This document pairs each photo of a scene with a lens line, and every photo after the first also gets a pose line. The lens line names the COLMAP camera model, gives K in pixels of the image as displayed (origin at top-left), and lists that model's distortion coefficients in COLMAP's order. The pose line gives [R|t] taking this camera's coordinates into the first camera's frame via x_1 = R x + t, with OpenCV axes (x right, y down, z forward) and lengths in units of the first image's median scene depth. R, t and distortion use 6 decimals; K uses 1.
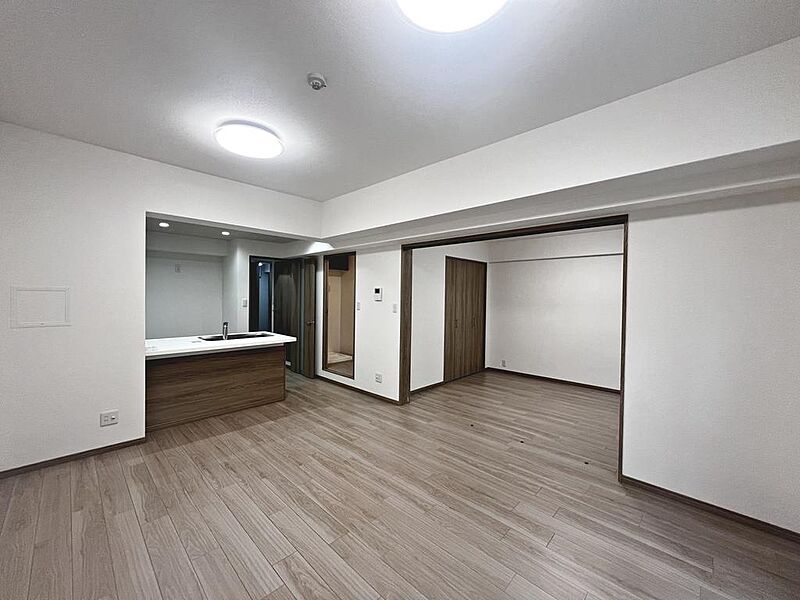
lens RADIAL K [[319.1, 0, 397.1], [0, 319.1, 298.6], [0, 0, 1]] dist [0.001905, 0.000647]
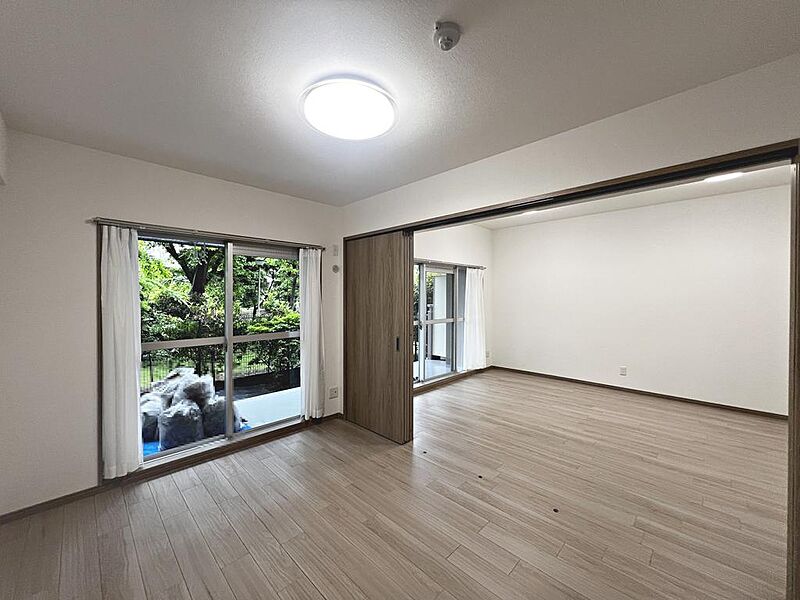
lens RADIAL K [[319.1, 0, 399.4], [0, 319.1, 296.4], [0, 0, 1]] dist [0.001905, 0.000647]
pose [[-0.999821, -0.014667, 0.011926, 0.500064], [-0.014613, 0.999883, 0.004582, -0.000256], [-0.011992, 0.004407, -0.999918, 1.522995]]
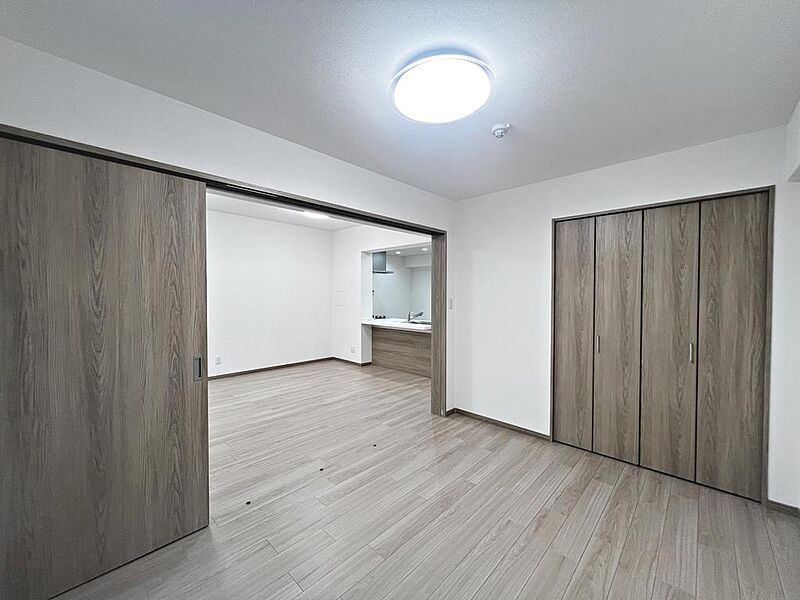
lens RADIAL K [[319.1, 0, 396.4], [0, 319.1, 303.8], [0, 0, 1]] dist [0.001905, 0.000647]
pose [[-0.003490, 0.015156, -0.999879, 1.001435], [-0.008703, 0.999847, 0.015186, 0.018752], [0.999956, 0.008755, -0.003358, 1.006118]]
